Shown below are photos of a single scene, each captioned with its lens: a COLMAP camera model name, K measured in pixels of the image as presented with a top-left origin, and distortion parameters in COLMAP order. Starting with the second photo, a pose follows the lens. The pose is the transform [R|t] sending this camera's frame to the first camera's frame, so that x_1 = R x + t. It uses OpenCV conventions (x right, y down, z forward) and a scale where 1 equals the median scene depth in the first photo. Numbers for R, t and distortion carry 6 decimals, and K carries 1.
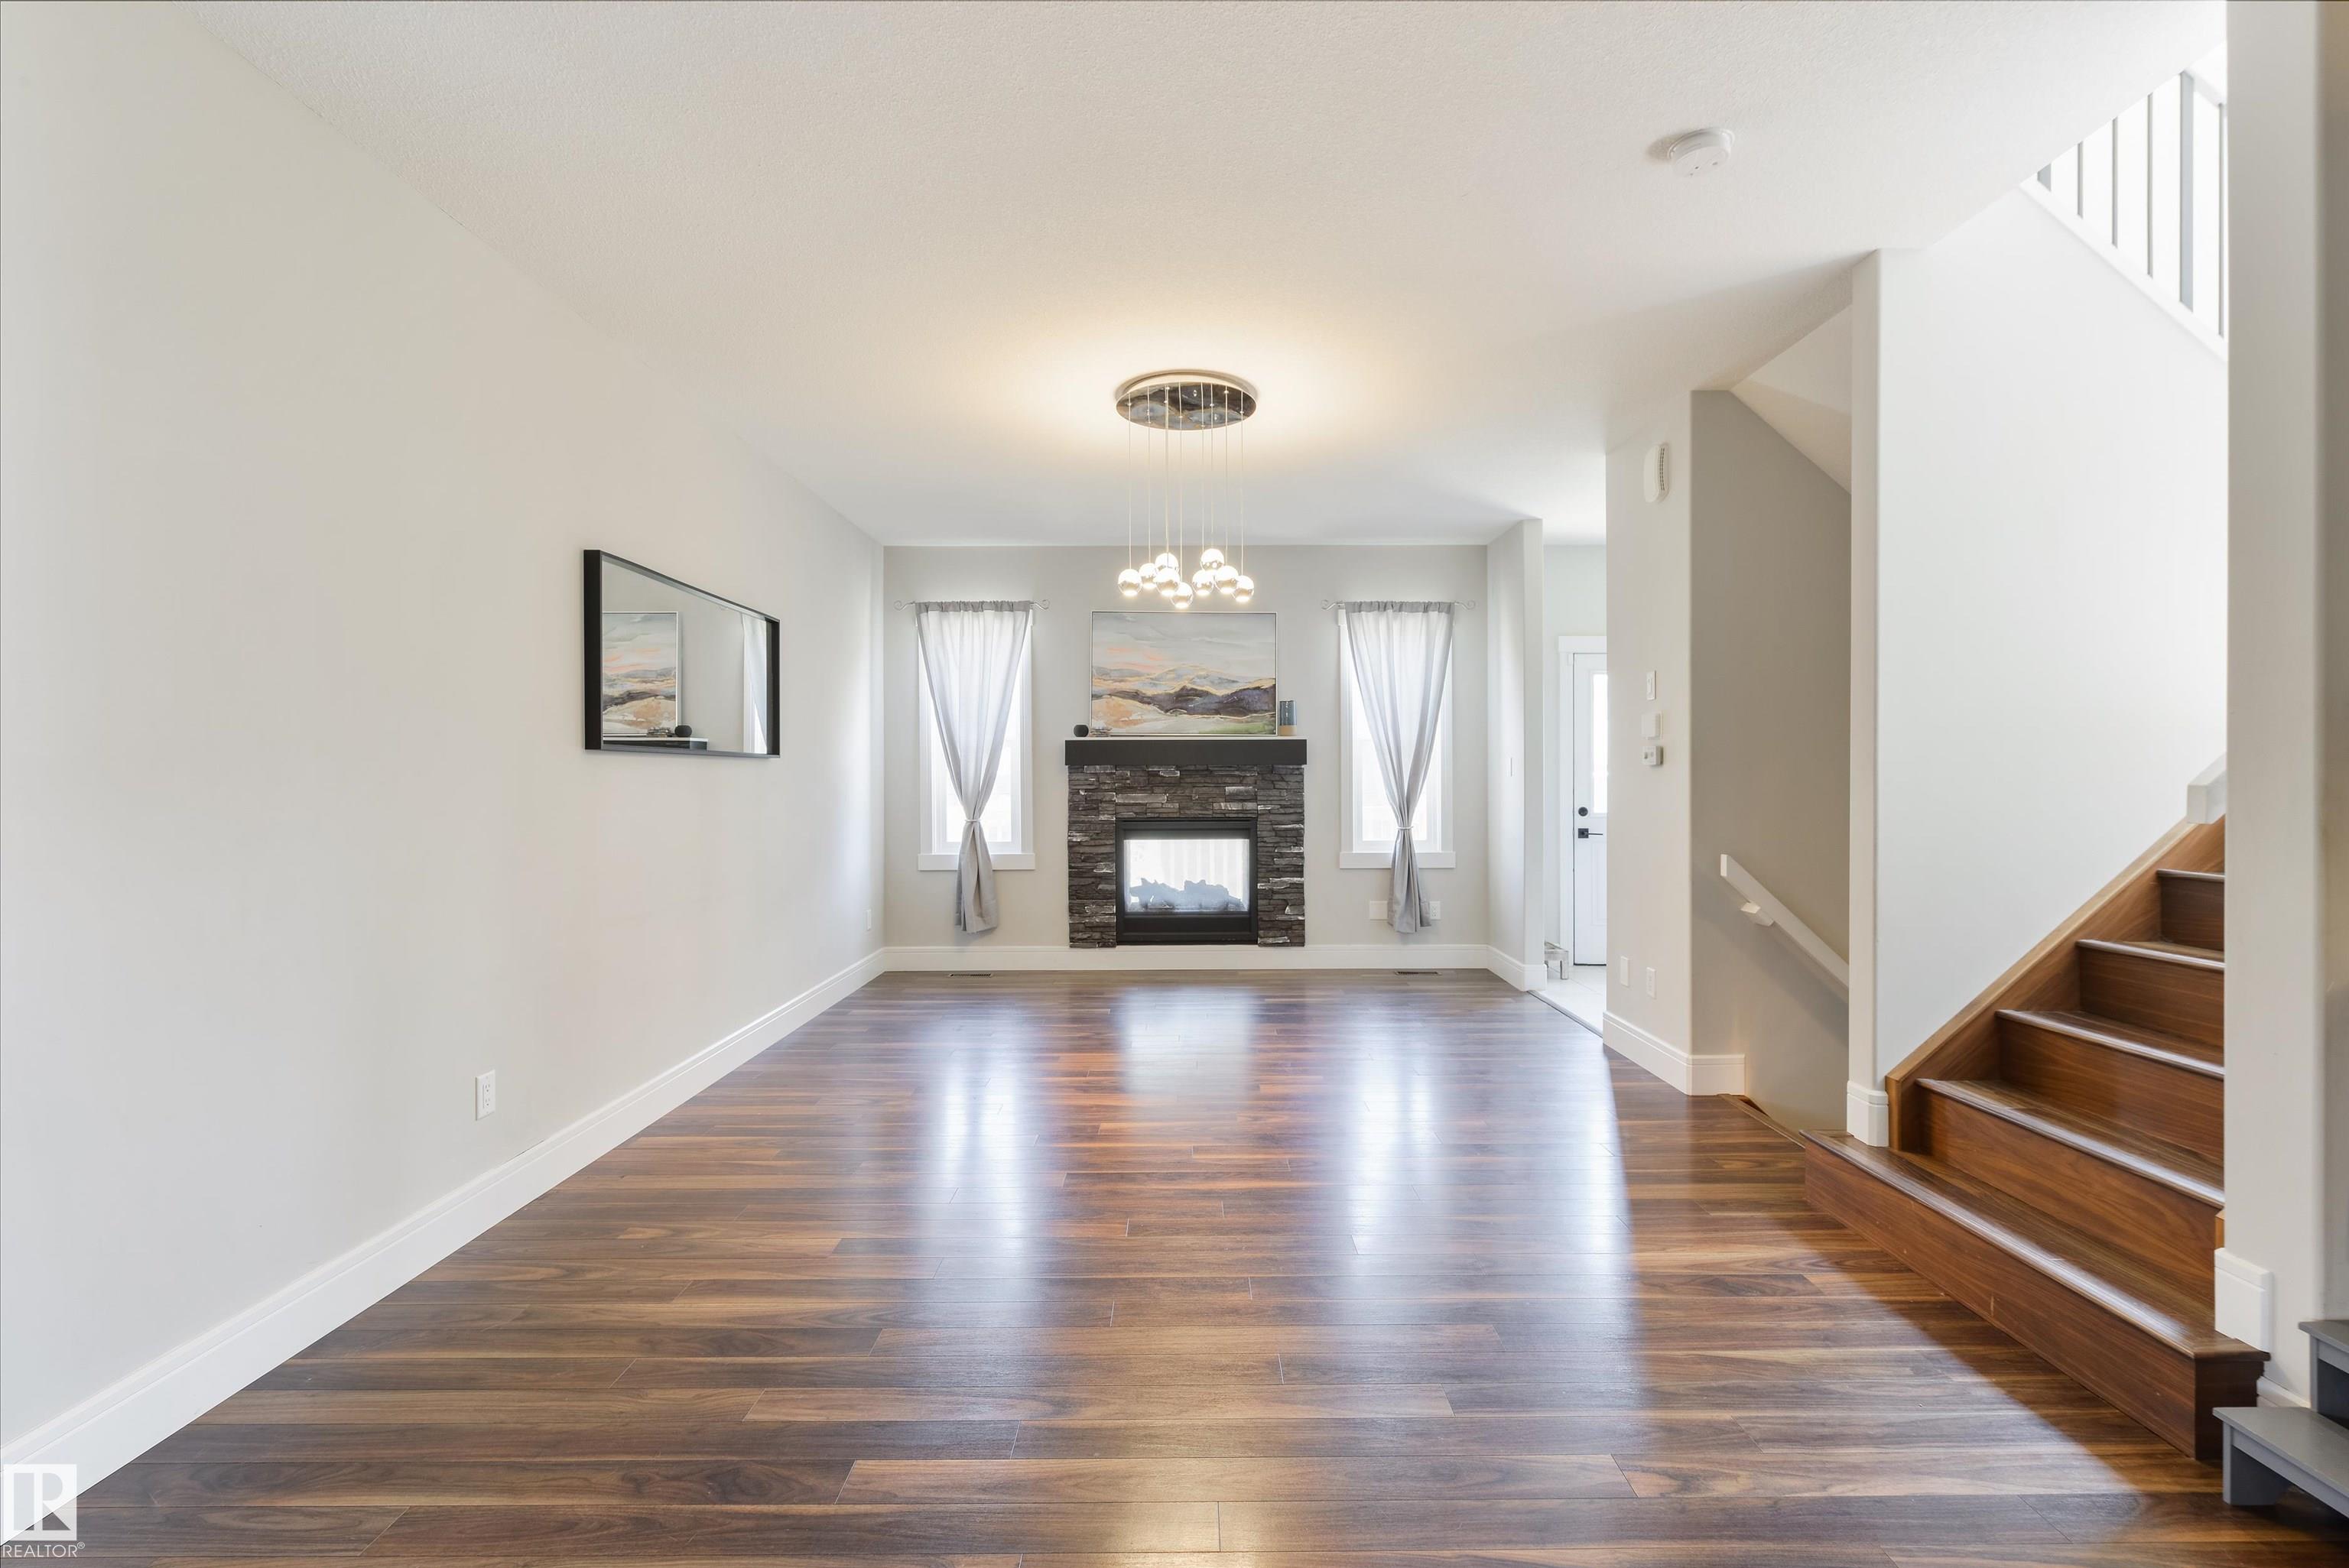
lens RADIAL K [[1044.2, 0, 1185.8], [0, 1044.2, 779.7], [0, 0, 1]] dist [-0.001842, -0.000280]
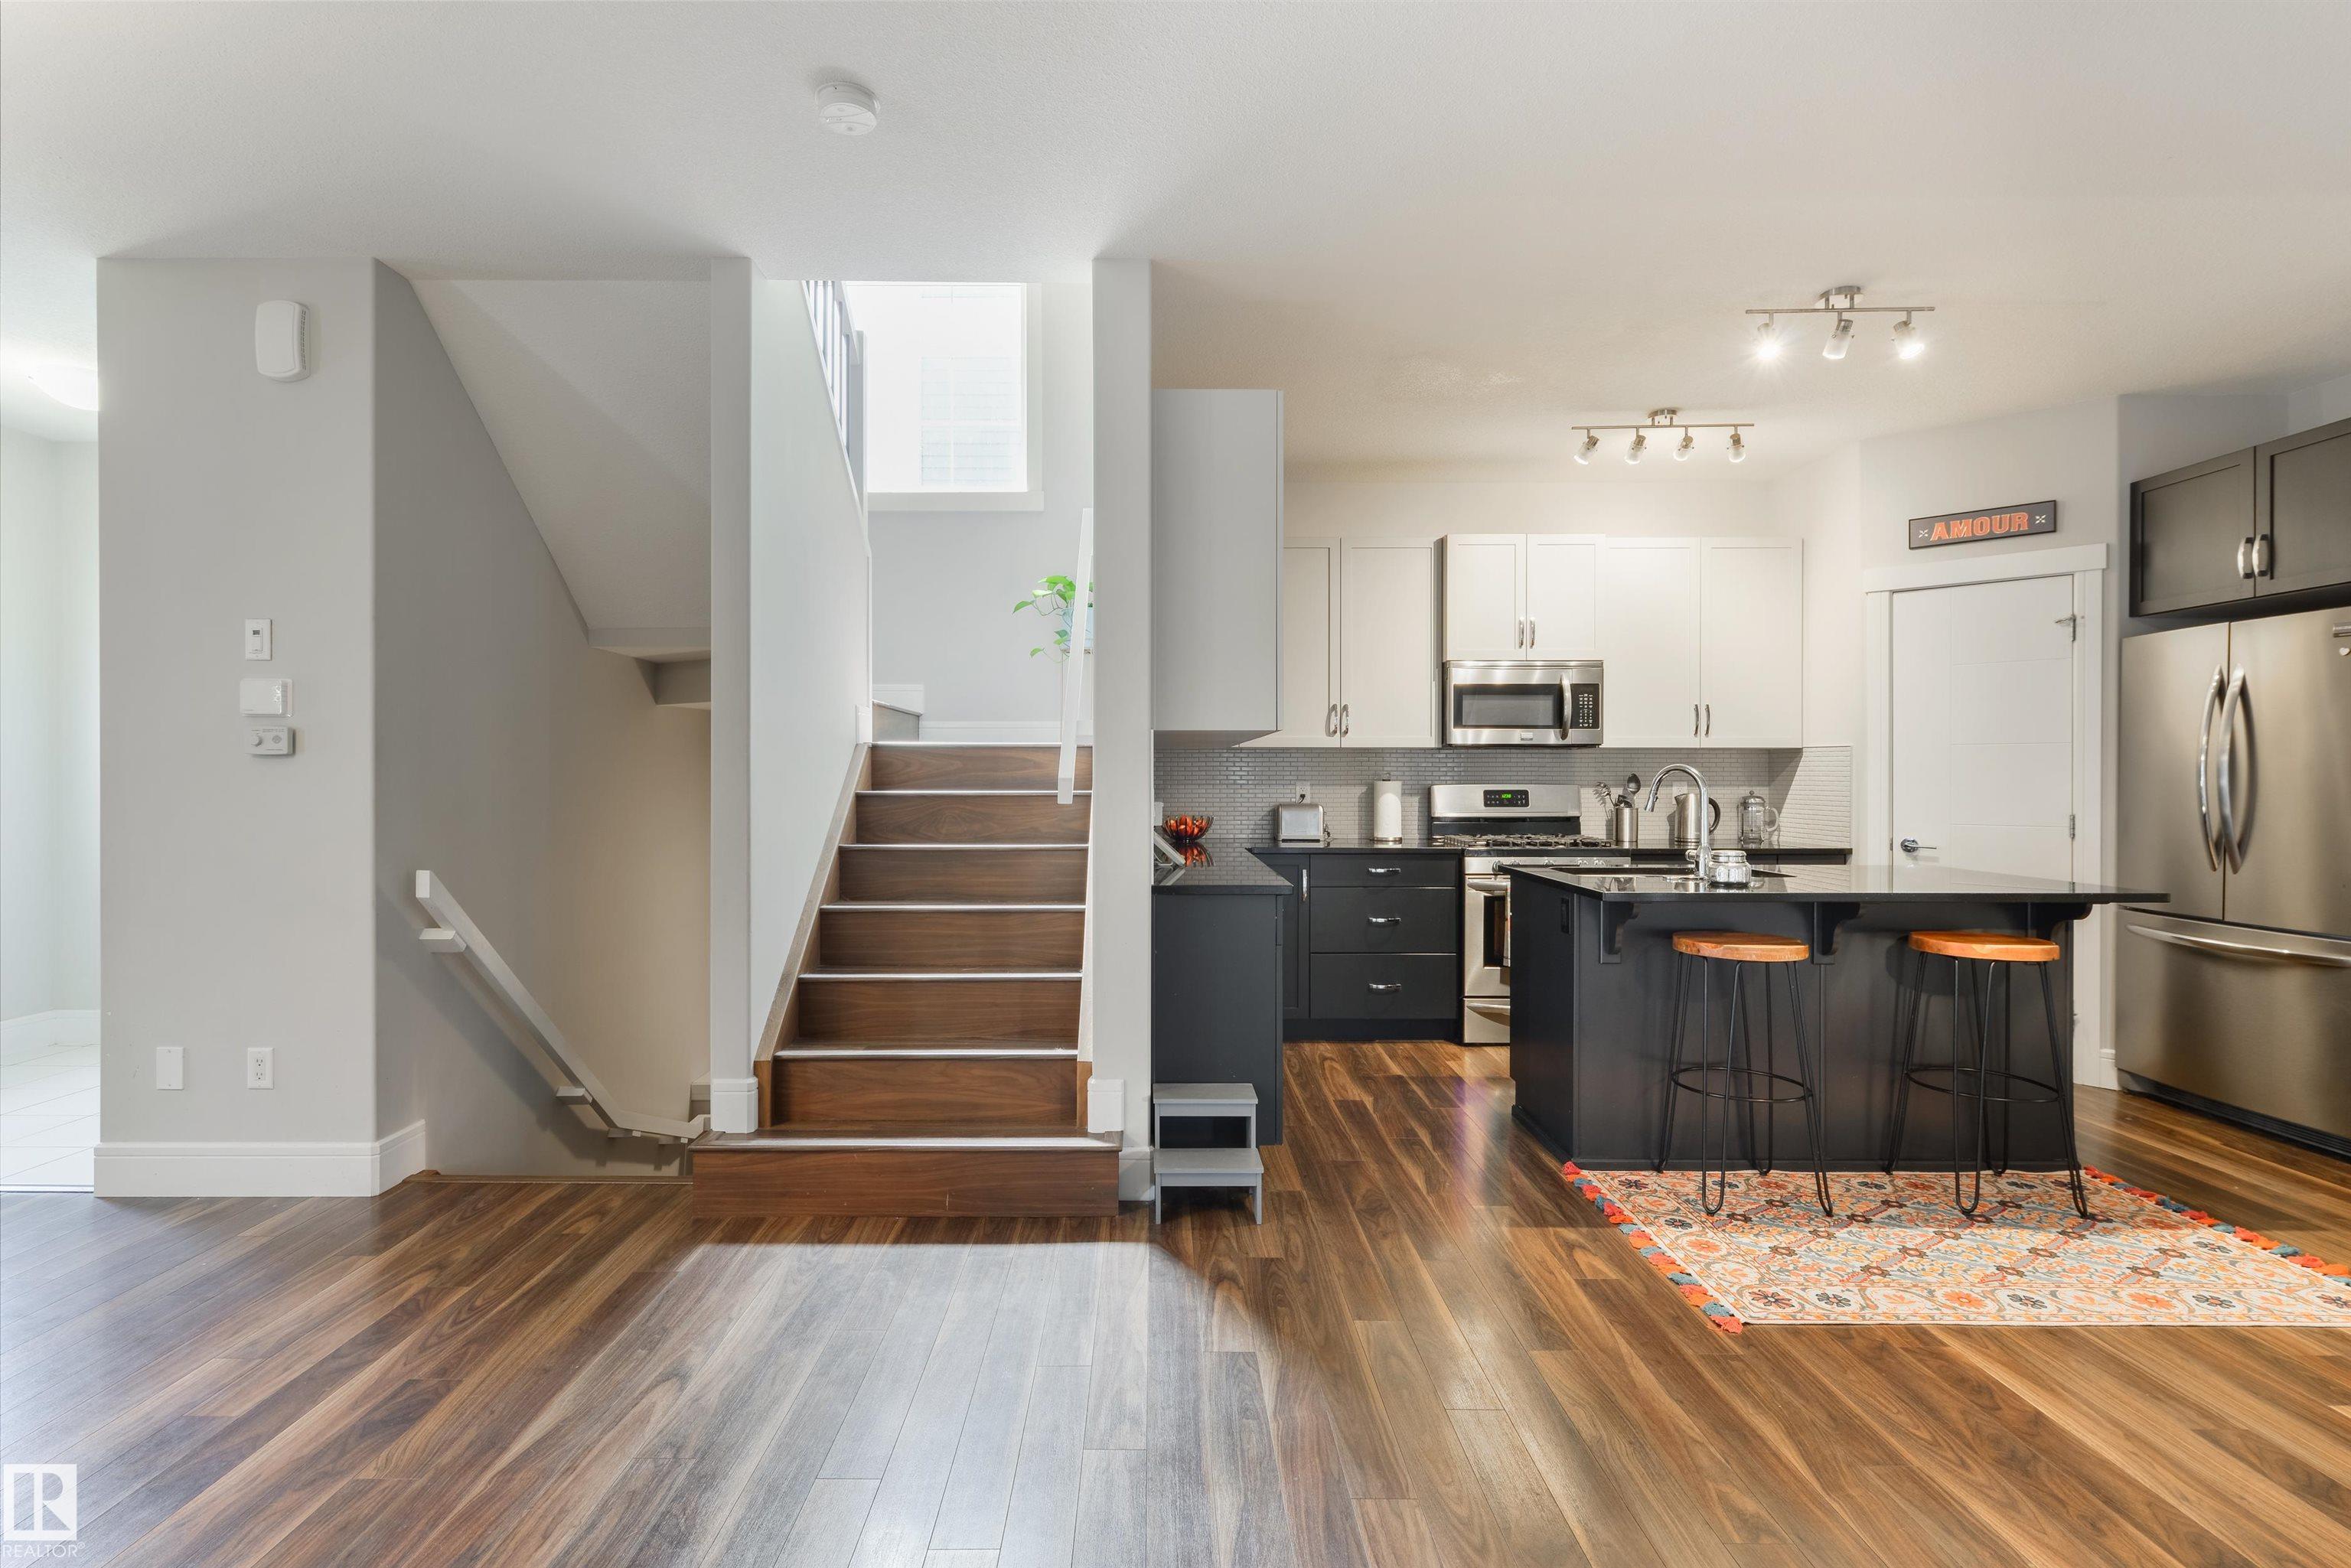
lens RADIAL K [[1089.4, 0, 1144.8], [0, 1089.4, 780.7], [0, 0, 1]] dist [-0.000210, -0.001567]
pose [[0.006268, -0.001113, 0.999980, -0.179126], [0.001199, 0.999999, 0.001105, 0.002302], [-0.999980, 0.001192, 0.006269, 0.266132]]
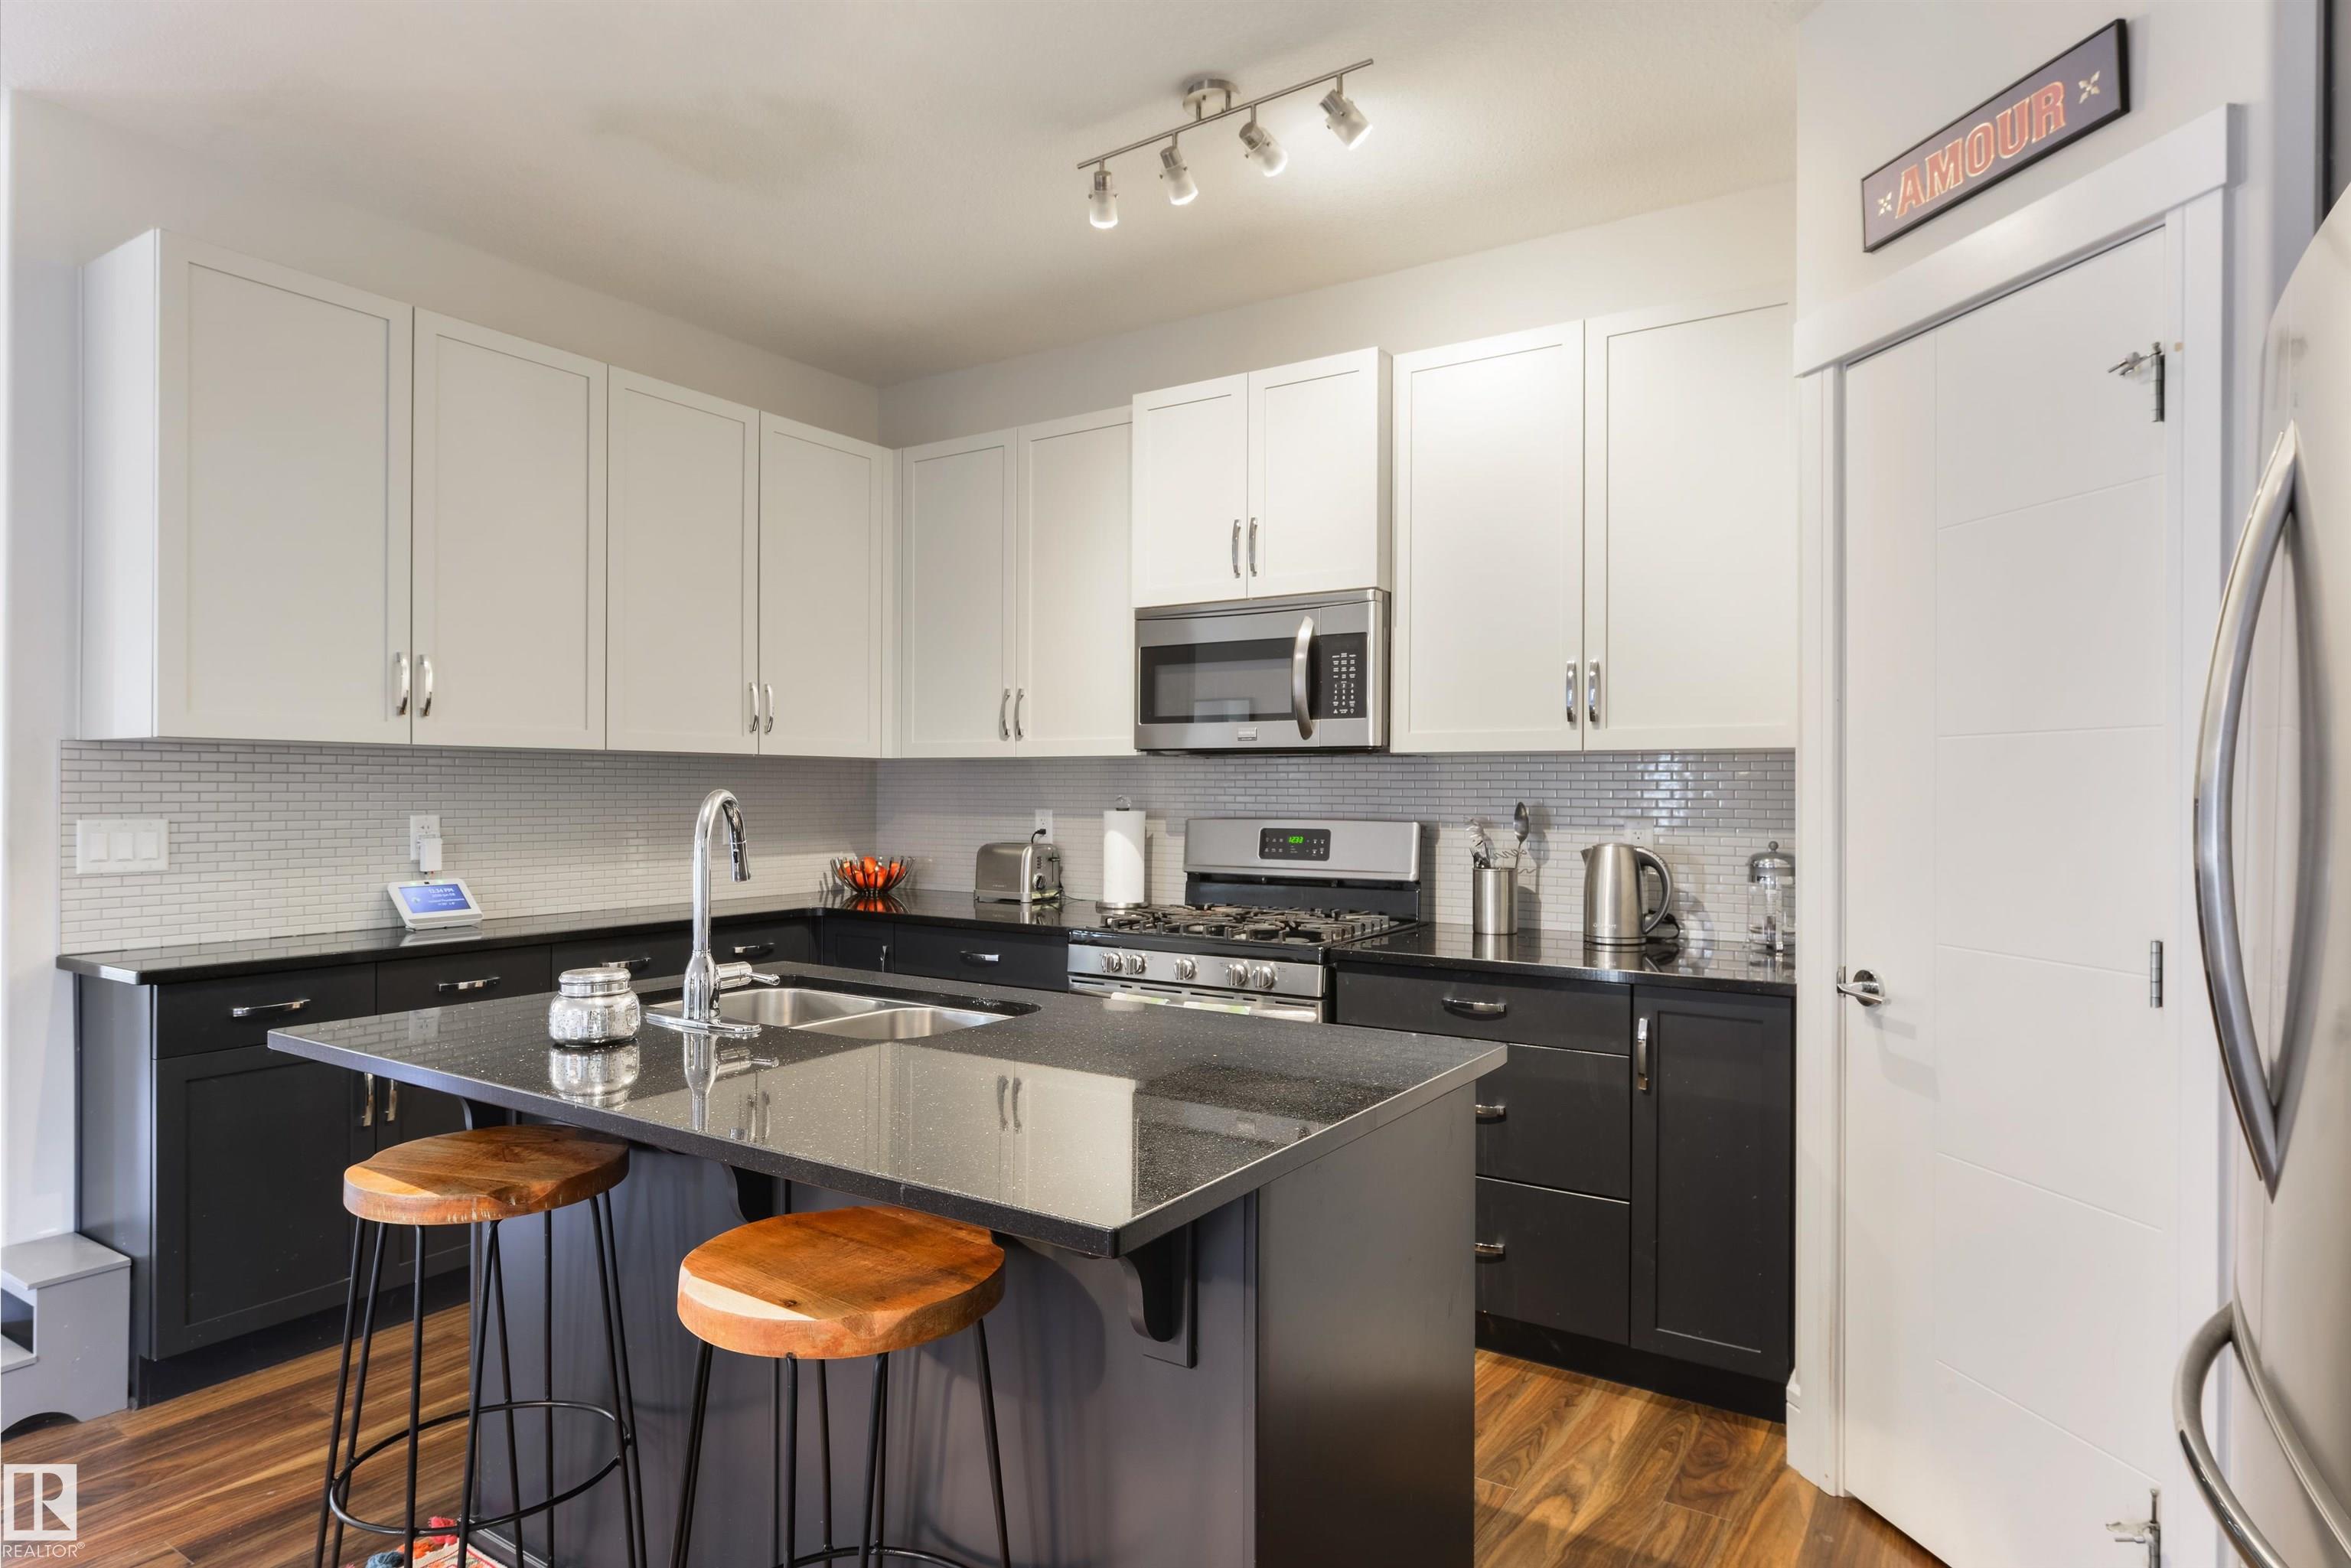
lens RADIAL K [[1305.9, 0, 1184.9], [0, 1305.9, 790.8], [0, 0, 1]] dist [-0.002355, -0.001572]
pose [[0.545502, 0.003691, 0.838101, 0.149001], [-0.004539, 0.999989, -0.001449, -0.004649], [-0.838097, -0.003014, 0.545513, -0.262449]]
